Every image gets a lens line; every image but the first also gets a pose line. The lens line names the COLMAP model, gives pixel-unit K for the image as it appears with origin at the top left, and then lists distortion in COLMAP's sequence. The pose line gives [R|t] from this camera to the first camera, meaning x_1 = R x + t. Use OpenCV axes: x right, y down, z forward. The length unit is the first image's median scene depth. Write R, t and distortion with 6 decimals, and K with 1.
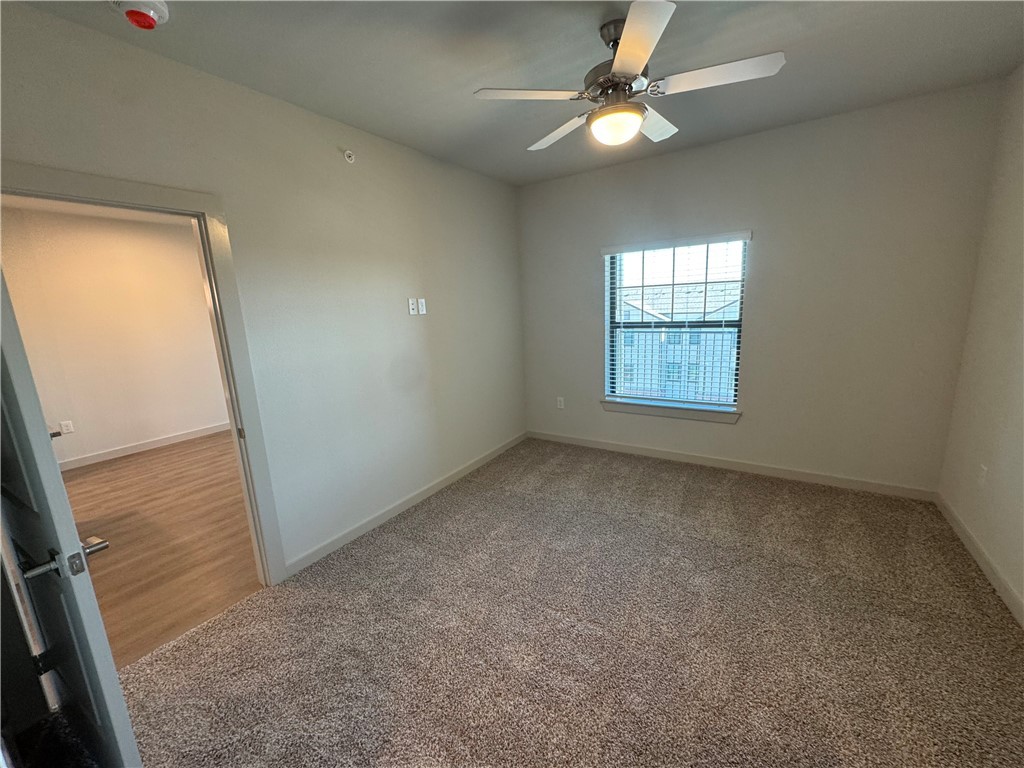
lens RADIAL K [[408.8, 0, 513.9], [0, 408.8, 382.2], [0, 0, 1]] dist [-0.002141, -0.000533]
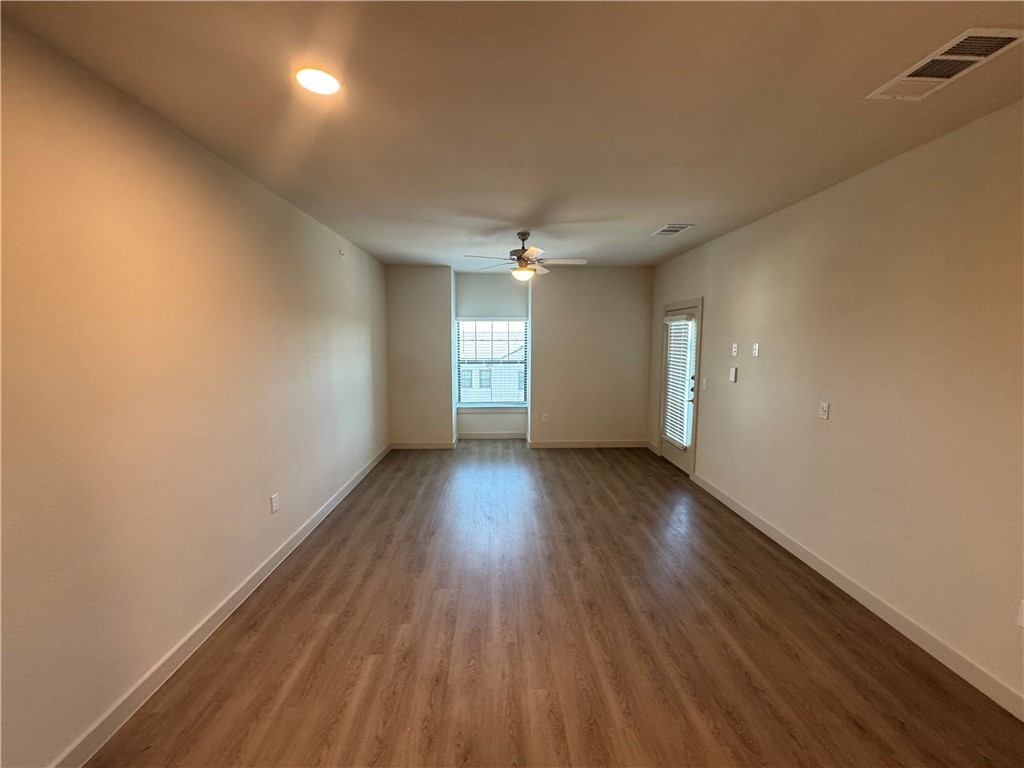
lens RADIAL K [[408.8, 0, 507.7], [0, 408.8, 380.7], [0, 0, 1]] dist [-0.002141, -0.000533]
pose [[0.829668, -0.015581, 0.558040, -0.396275], [0.075193, 0.993621, -0.084050, -0.035070], [-0.553171, 0.111694, 0.825546, 0.244713]]
